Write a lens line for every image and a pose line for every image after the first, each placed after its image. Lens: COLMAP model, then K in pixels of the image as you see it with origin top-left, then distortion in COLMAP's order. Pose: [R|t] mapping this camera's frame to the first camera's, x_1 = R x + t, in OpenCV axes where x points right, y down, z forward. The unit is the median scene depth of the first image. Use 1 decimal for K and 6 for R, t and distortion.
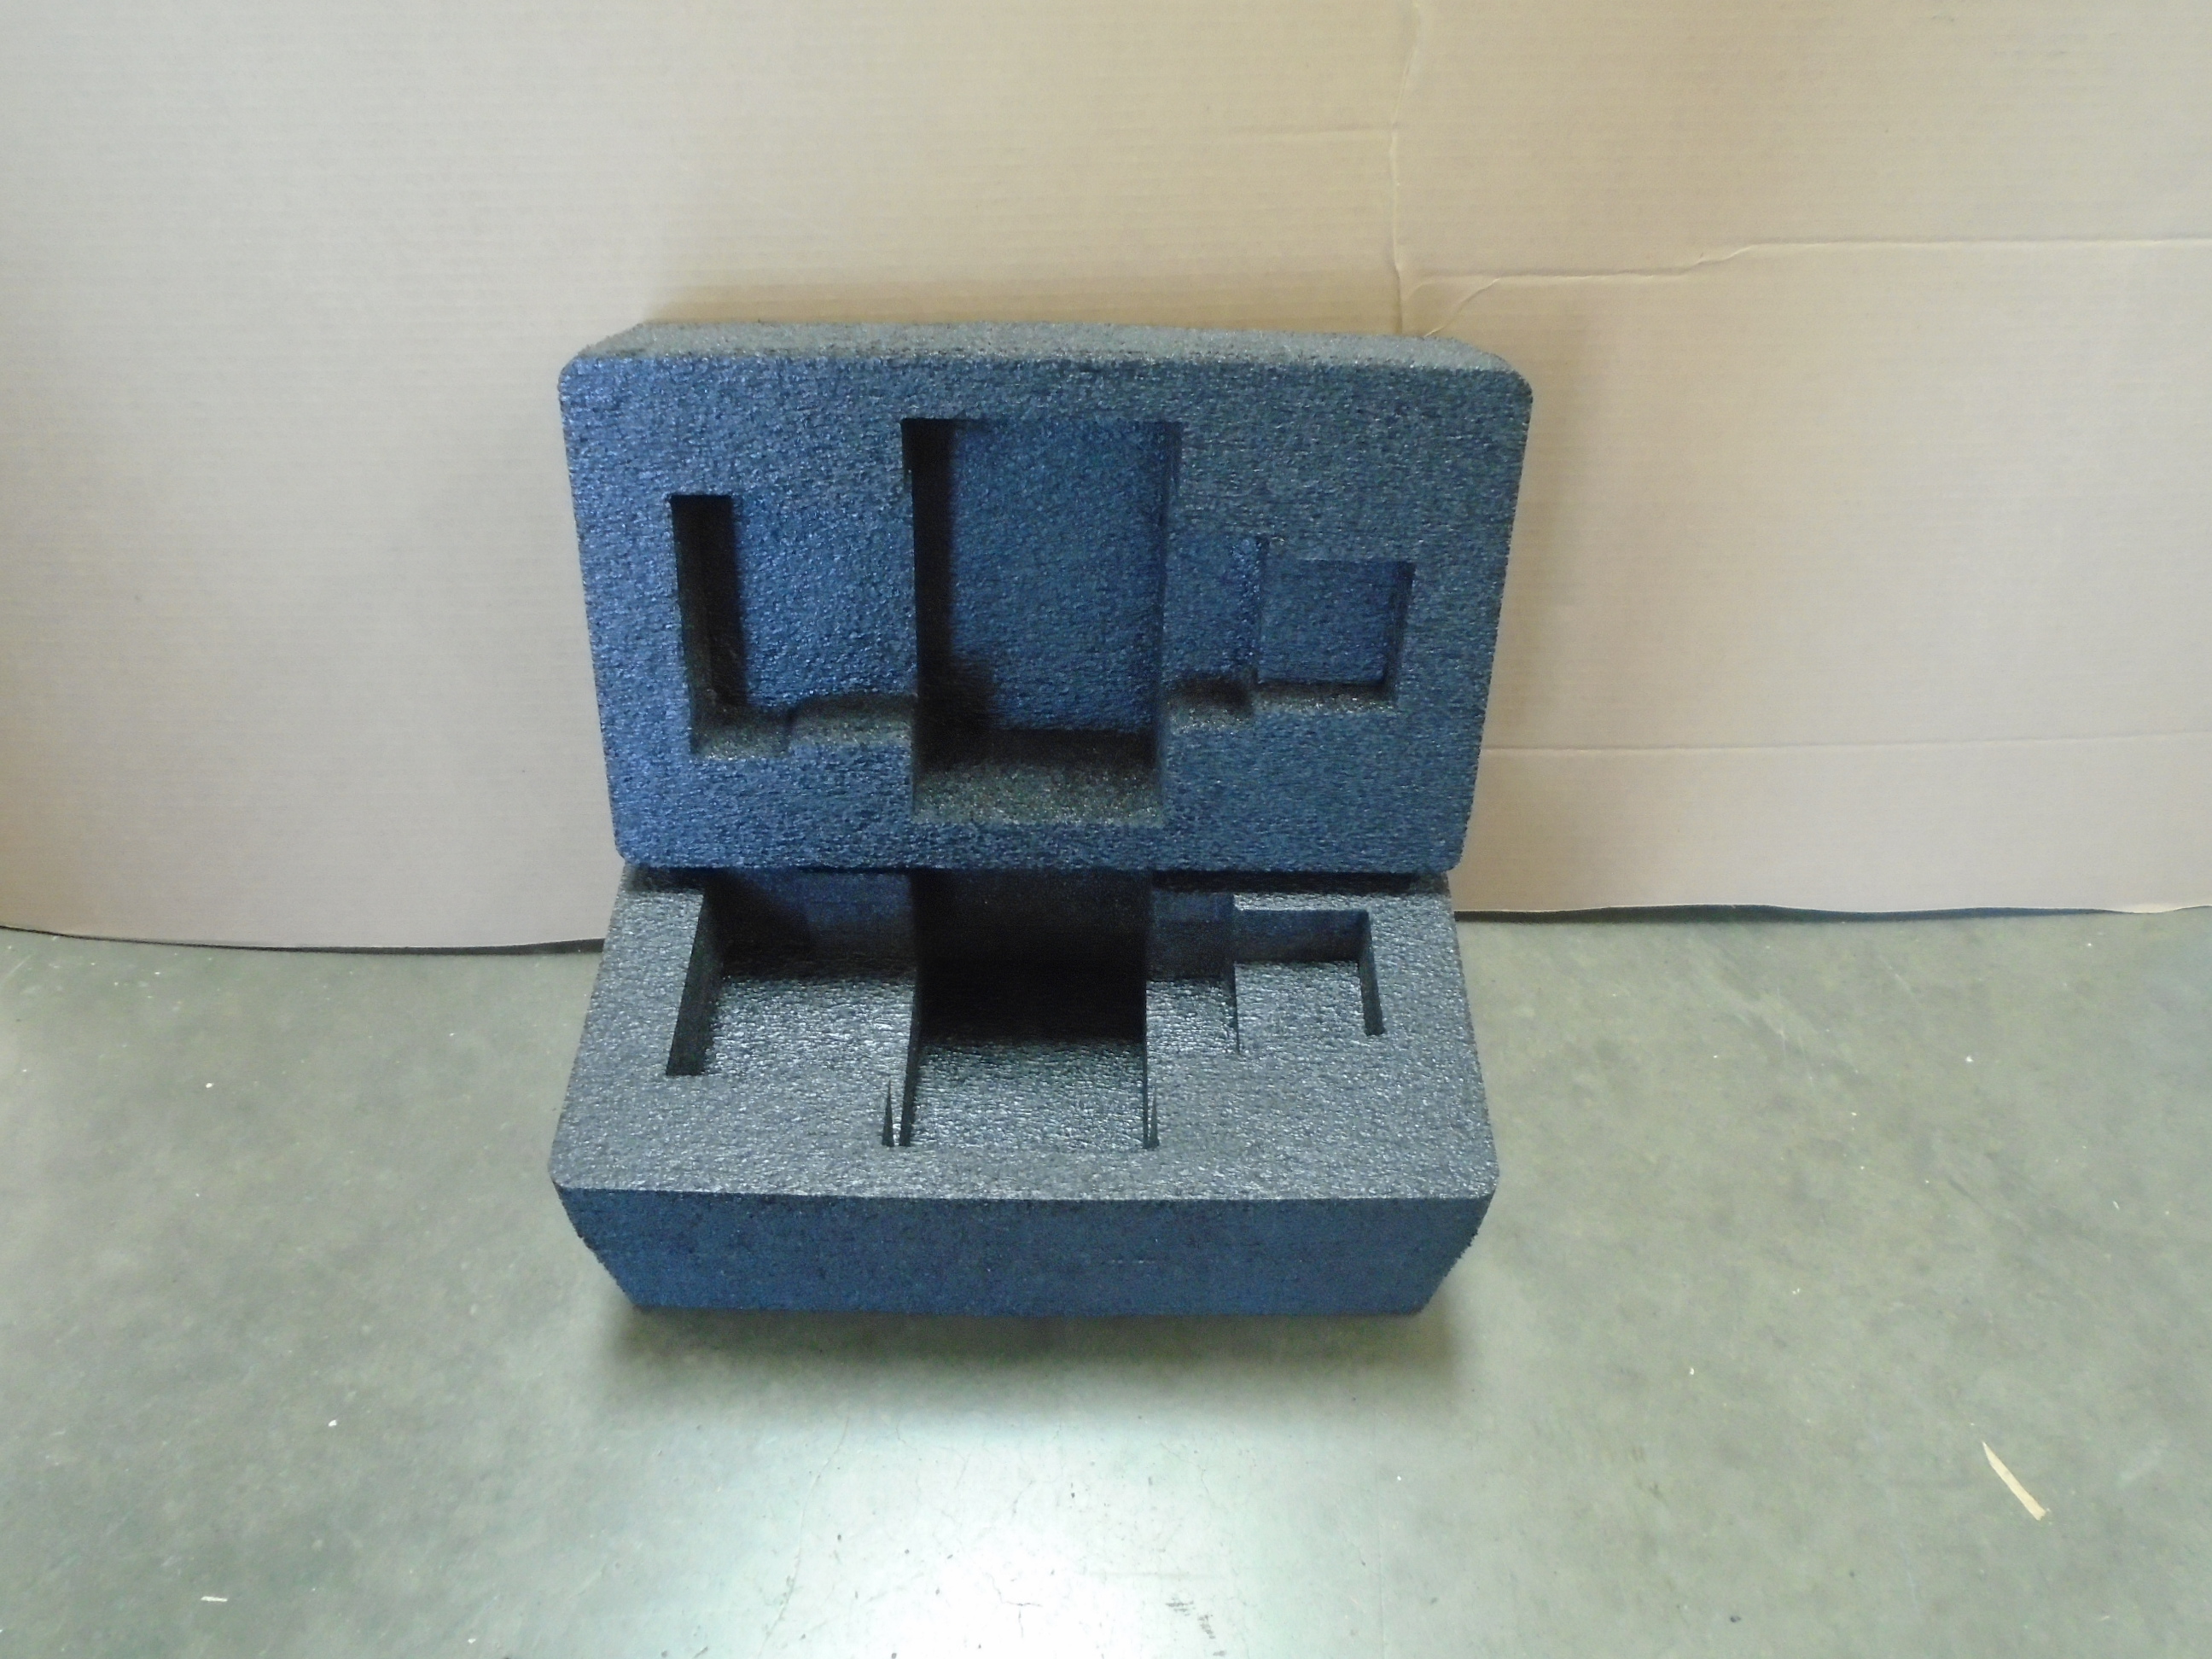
lens RADIAL K [[1717.6, 0, 1102.0], [0, 1717.6, 816.2], [0, 0, 1]] dist [-0.005408, -0.001880]
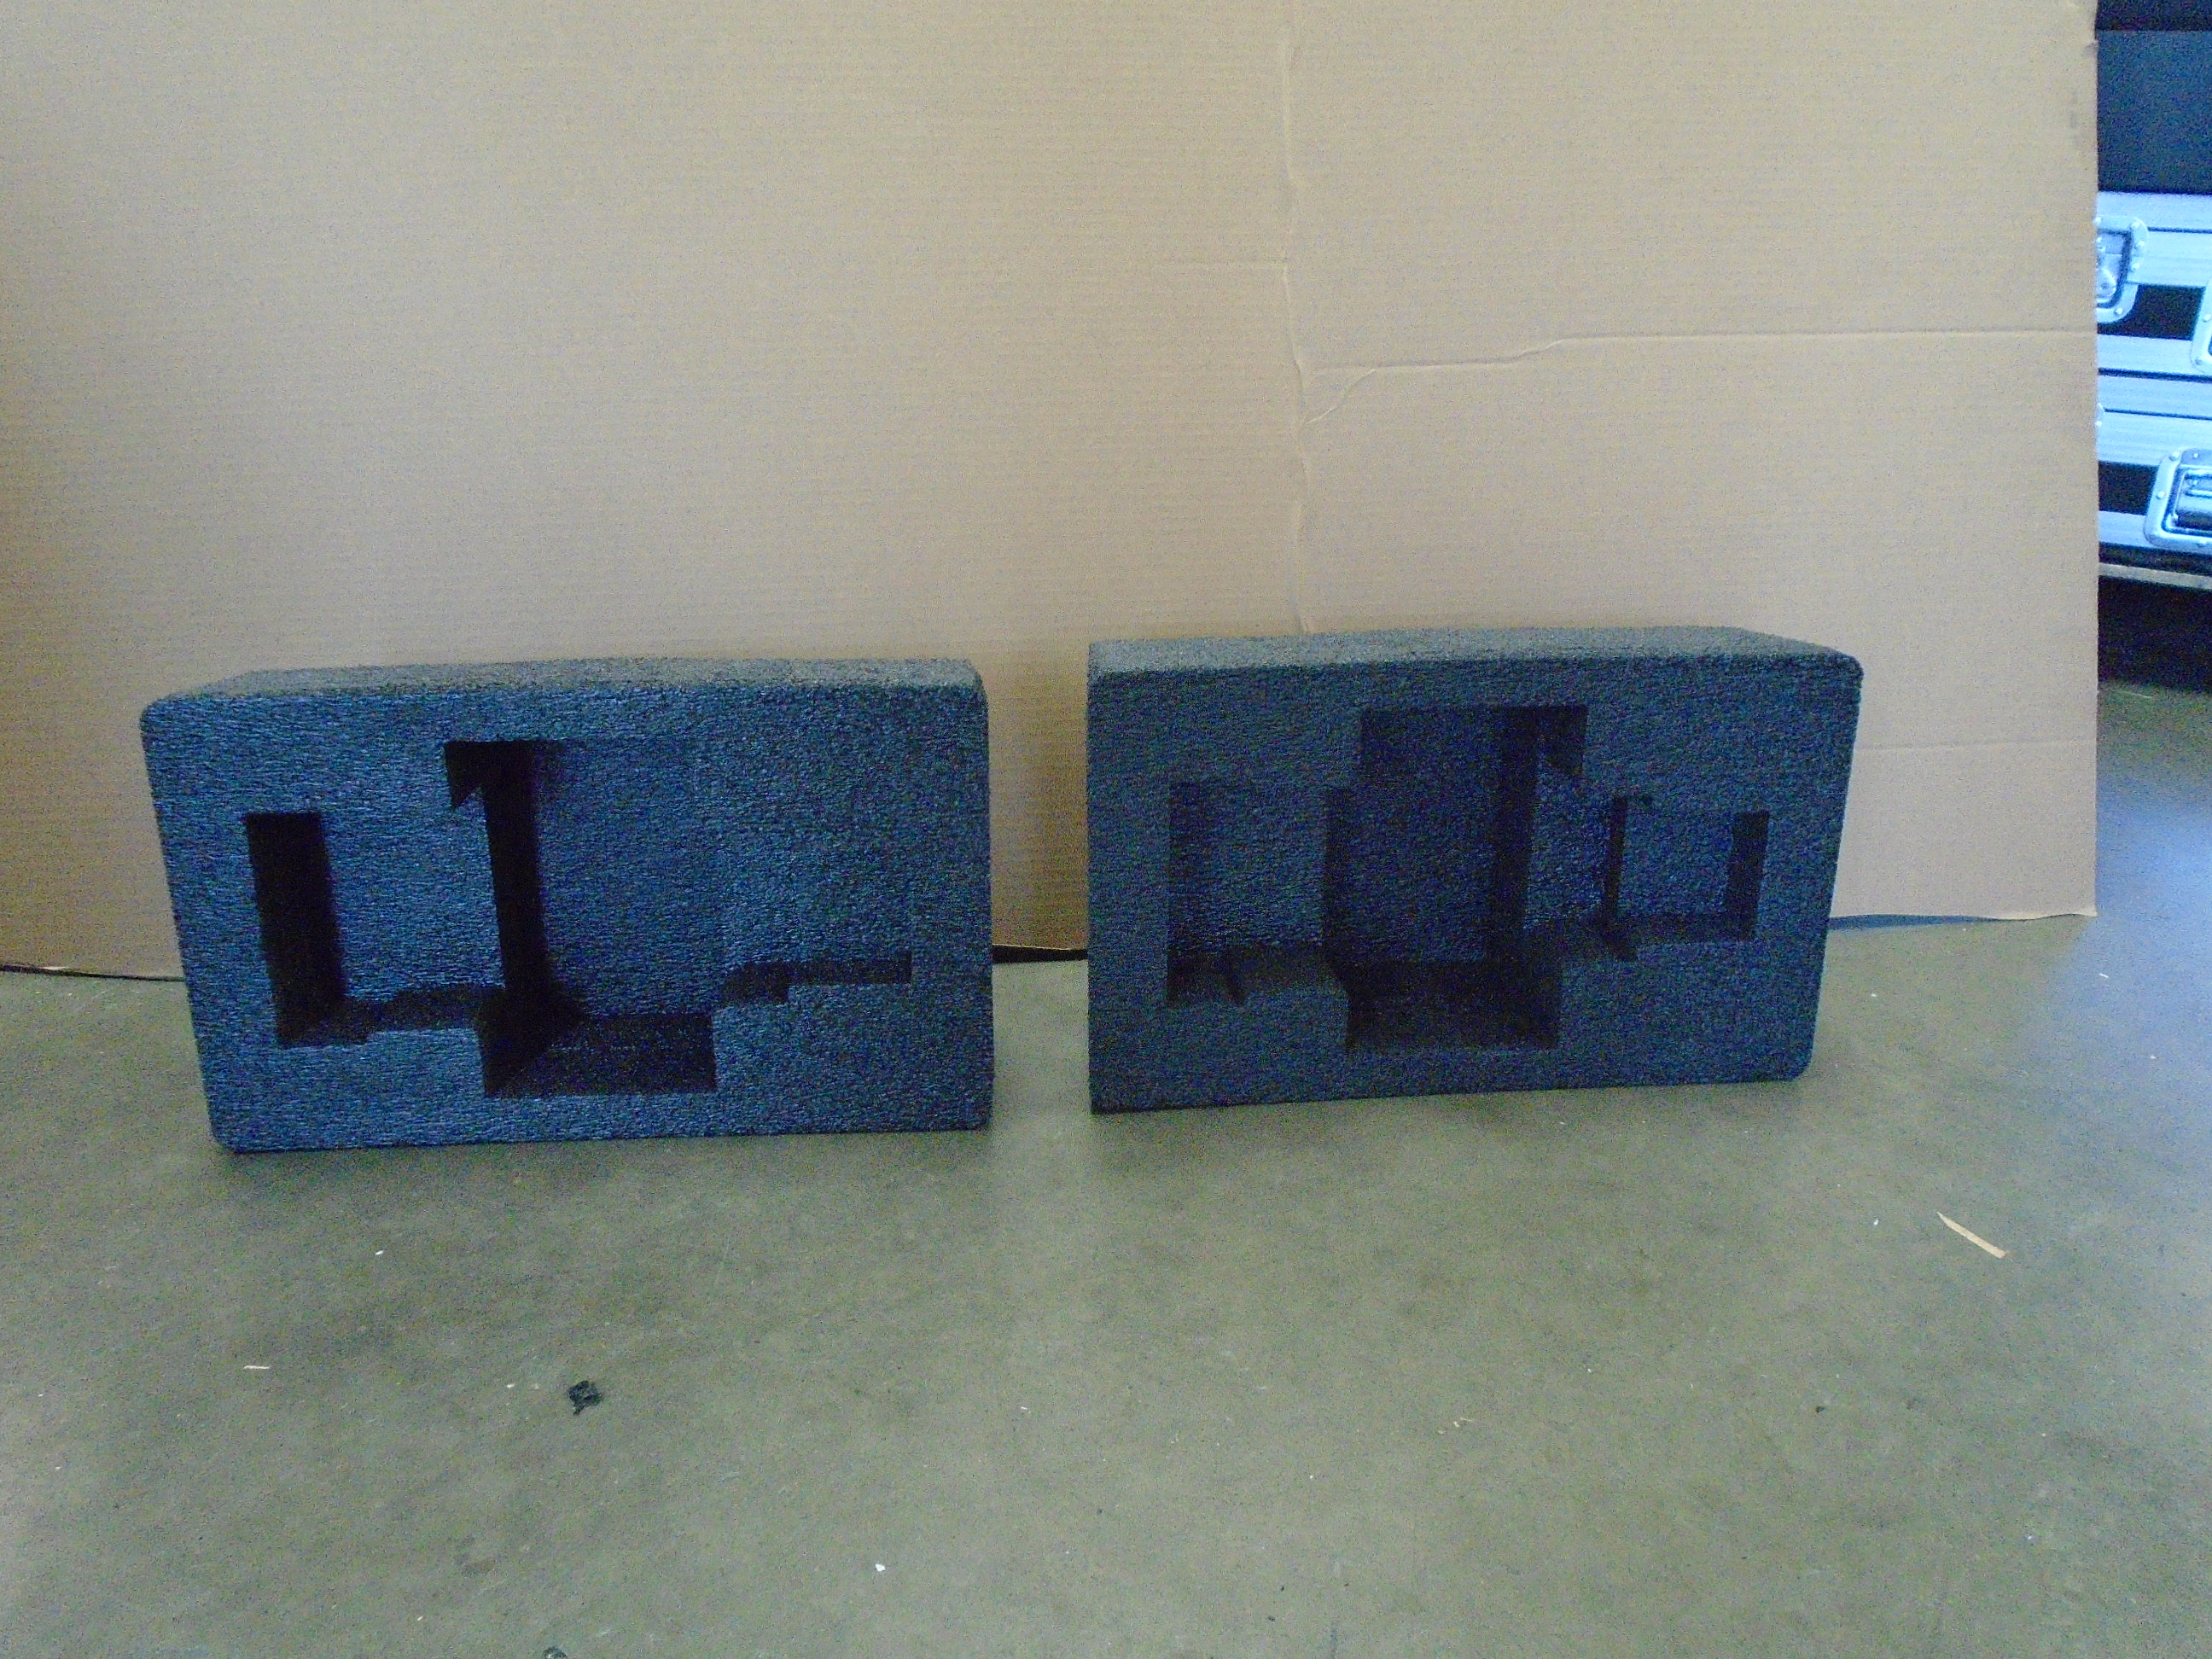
lens RADIAL K [[1717.6, 0, 1097.3], [0, 1717.6, 829.3], [0, 0, 1]] dist [-0.005408, -0.001880]
pose [[0.998895, -0.033949, 0.032490, -0.036145], [0.043939, 0.919900, -0.389685, 0.529961], [-0.016658, 0.390682, 0.920375, -0.068827]]
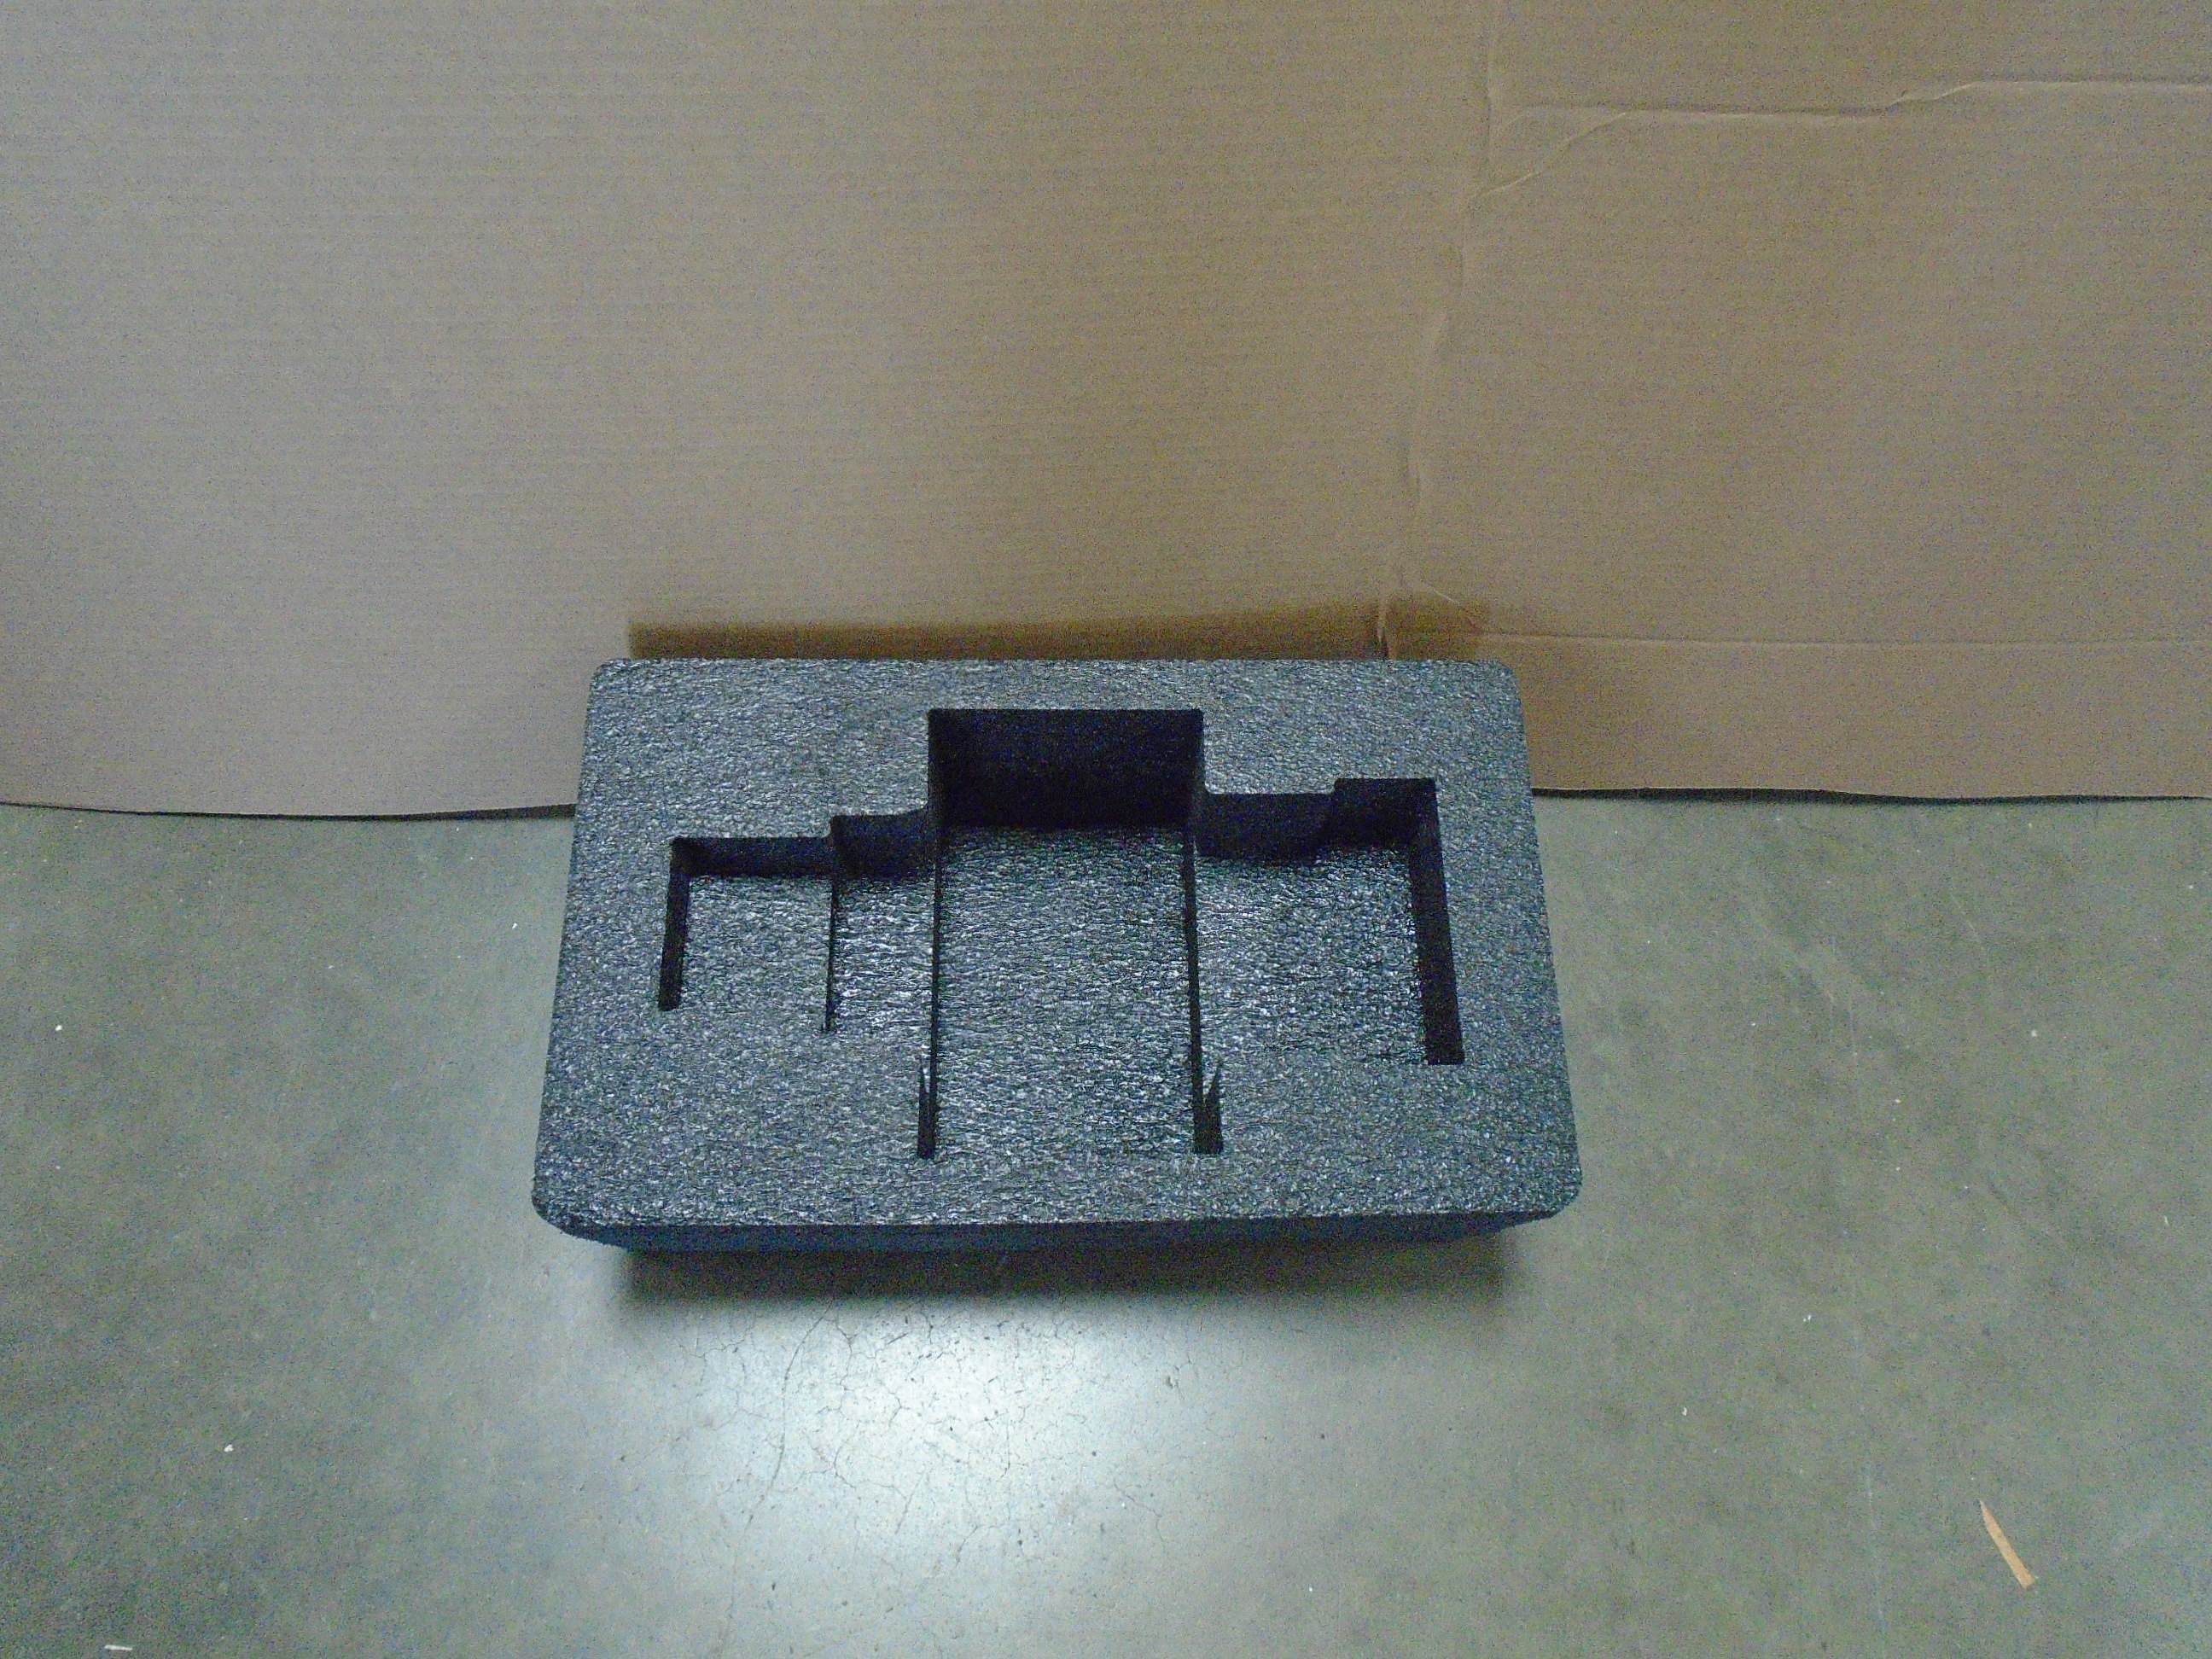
lens RADIAL K [[1717.6, 0, 1114.9], [0, 1717.6, 839.2], [0, 0, 1]] dist [-0.005408, -0.001880]
pose [[0.999564, 0.026661, 0.012705, 0.012638], [-0.029325, 0.946974, 0.319969, -0.266475], [-0.003501, -0.320202, 0.947343, 0.215585]]
